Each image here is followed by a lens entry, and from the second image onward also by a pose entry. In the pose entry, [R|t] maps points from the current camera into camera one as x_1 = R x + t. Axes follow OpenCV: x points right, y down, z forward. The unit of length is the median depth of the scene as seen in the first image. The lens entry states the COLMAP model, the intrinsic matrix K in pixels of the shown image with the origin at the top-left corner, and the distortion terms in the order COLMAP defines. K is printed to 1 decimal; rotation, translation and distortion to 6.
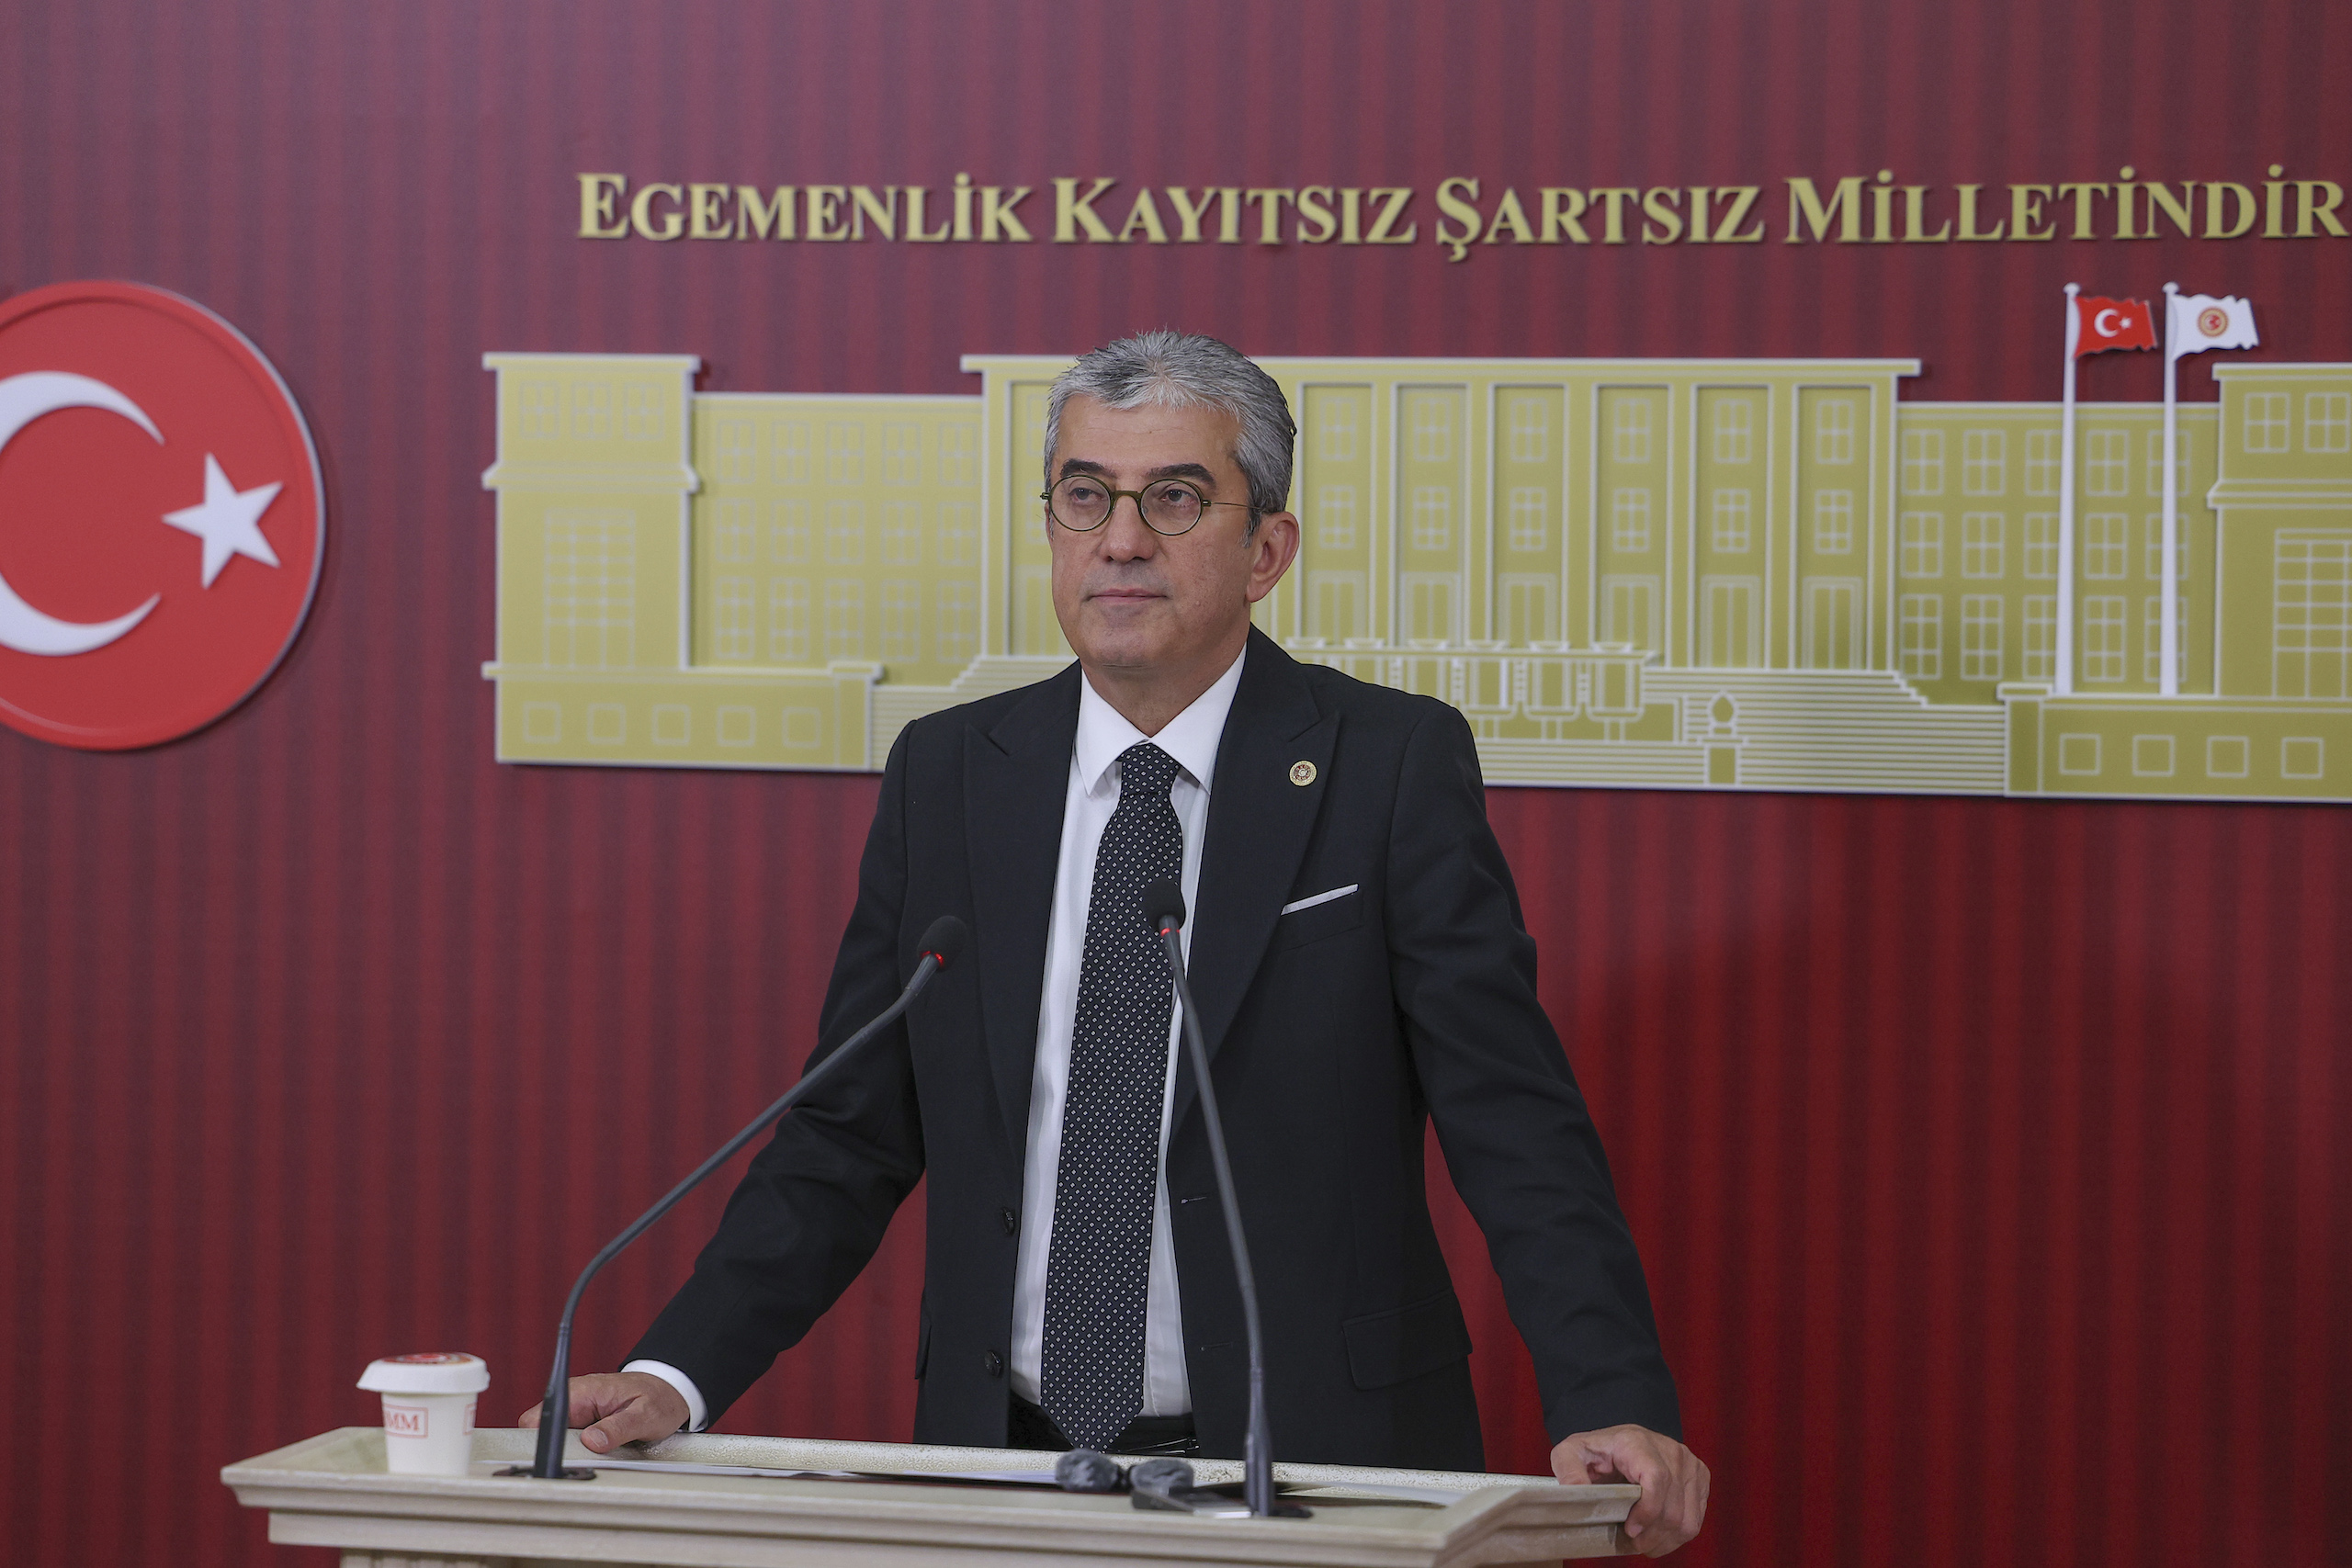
lens RADIAL K [[7877.3, 0, 1176.4], [0, 7877.3, 781.5], [0, 0, 1]] dist [0.198241, -0.092376]
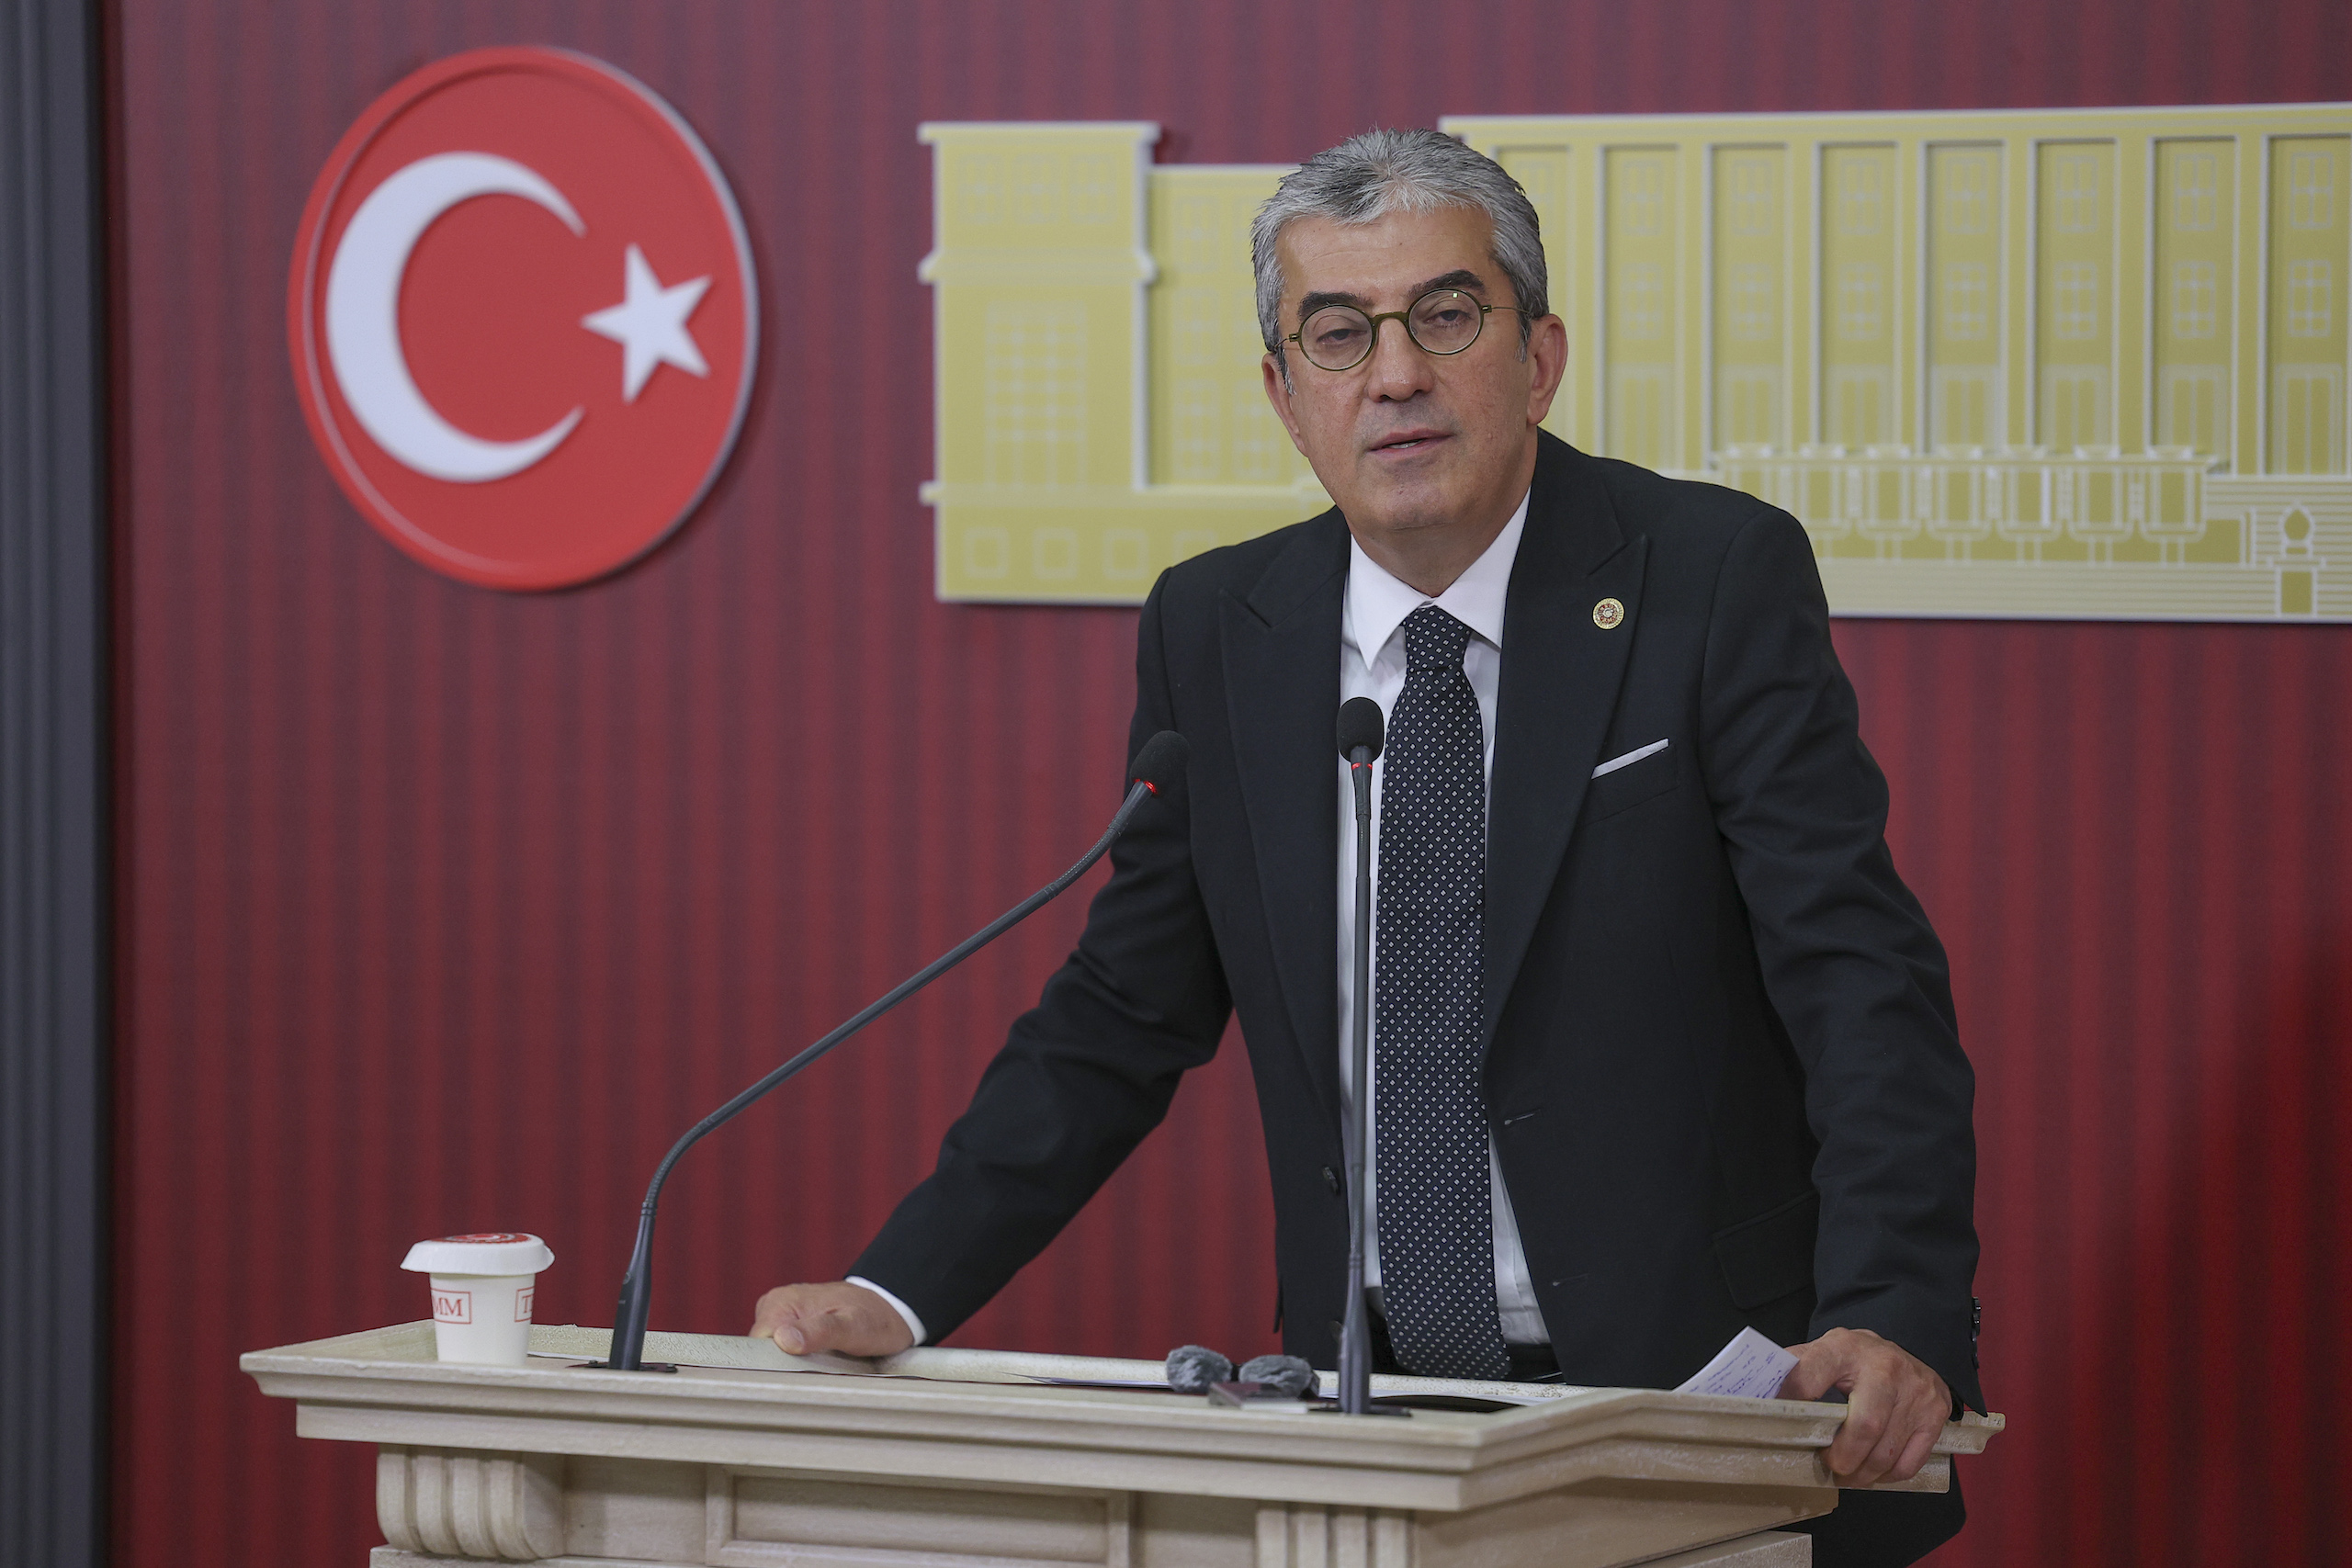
lens RADIAL K [[11338.0, 0, 1177.1], [0, 11338.0, 784.2], [0, 0, 1]] dist [0.618148, 22.202532]
pose [[0.973696, -0.001057, -0.227850, 0.229393], [0.002202, 0.999986, 0.004774, 0.012241], [0.227842, -0.005151, 0.973684, -0.206666]]
